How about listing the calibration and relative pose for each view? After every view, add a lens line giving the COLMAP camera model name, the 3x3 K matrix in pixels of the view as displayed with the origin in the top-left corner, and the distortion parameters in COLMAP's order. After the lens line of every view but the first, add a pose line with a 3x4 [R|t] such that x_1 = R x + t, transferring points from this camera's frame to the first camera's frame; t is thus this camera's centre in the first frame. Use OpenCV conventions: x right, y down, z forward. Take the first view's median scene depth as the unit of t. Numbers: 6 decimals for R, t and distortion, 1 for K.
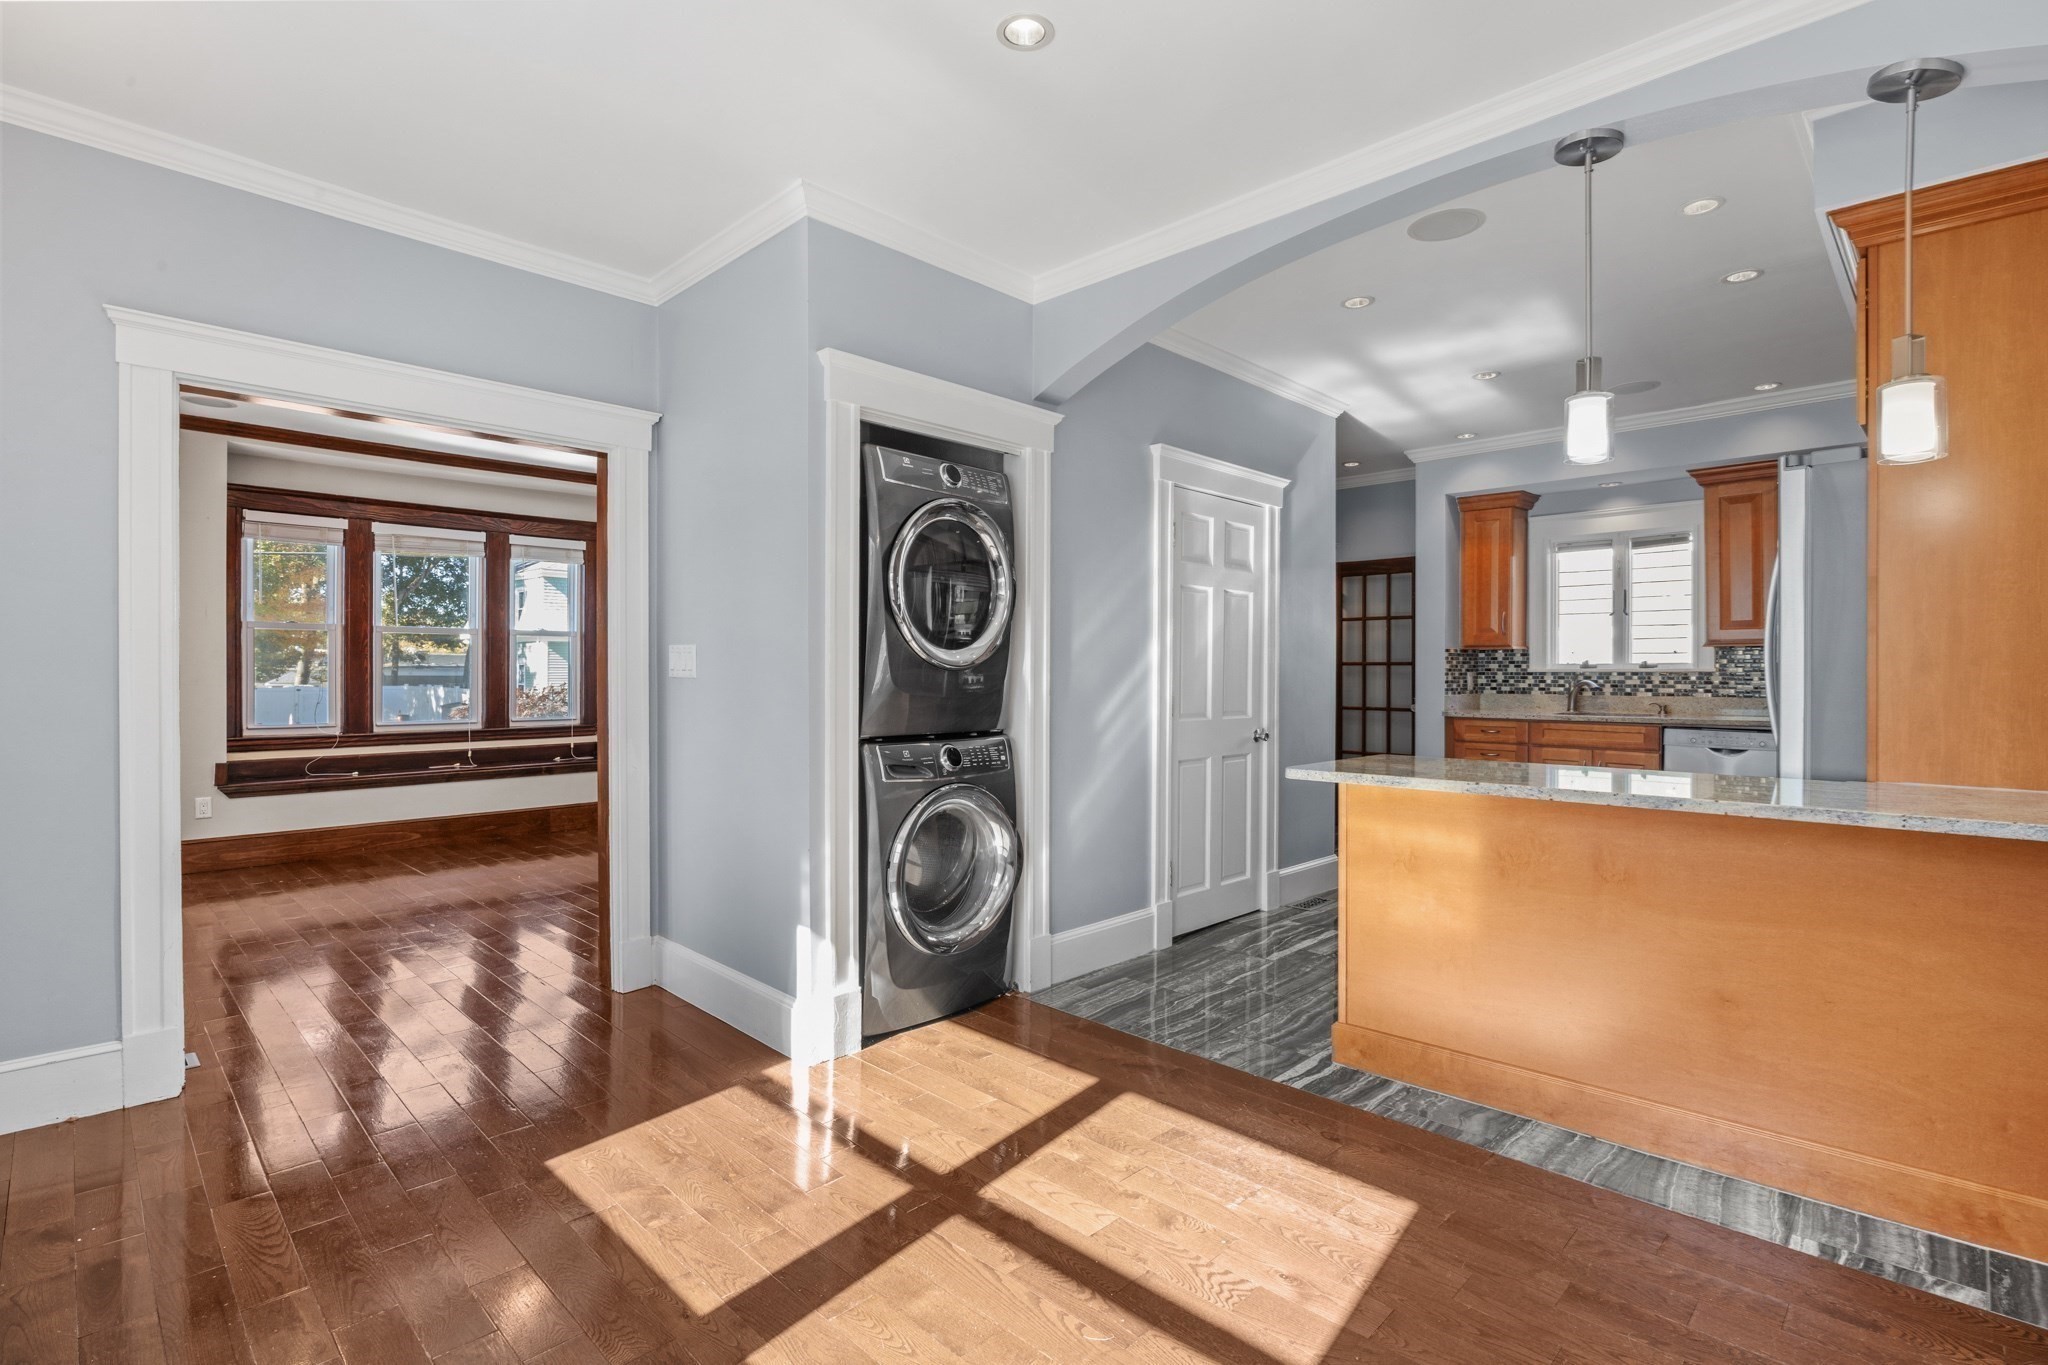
lens RADIAL K [[963.6, 0, 1011.2], [0, 963.6, 681.6], [0, 0, 1]] dist [-0.005031, -0.000850]
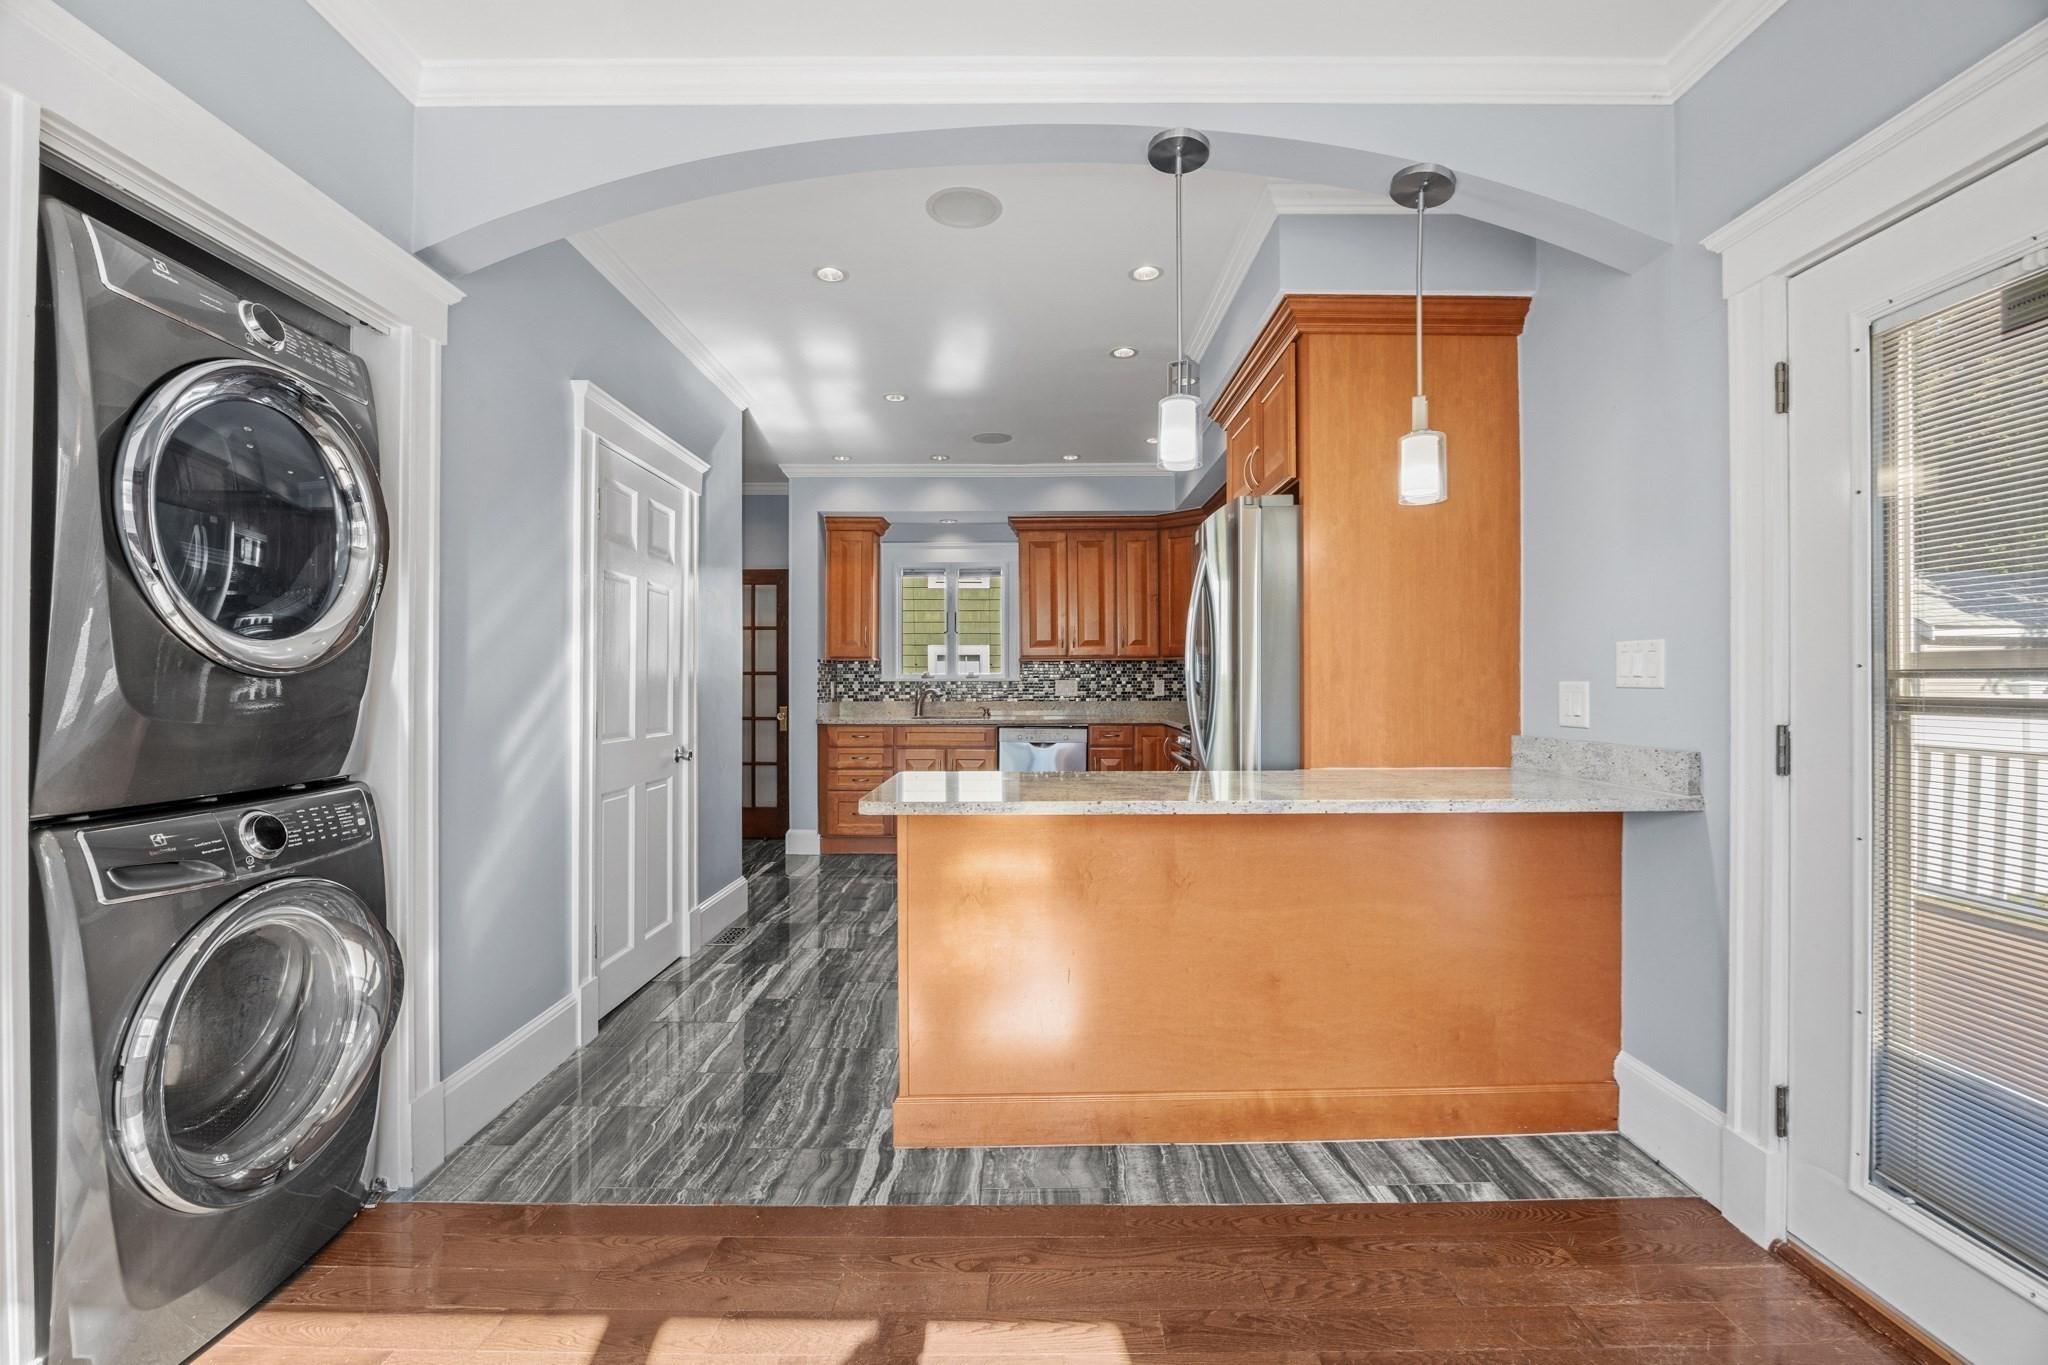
lens RADIAL K [[864.3, 0, 1026.0], [0, 864.3, 682.5], [0, 0, 1]] dist [-0.011753, -0.001596]
pose [[0.707811, -0.001405, 0.706401, -0.093855], [0.008718, 0.999939, -0.006746, -0.000993], [-0.706348, 0.010933, 0.707780, 0.326246]]
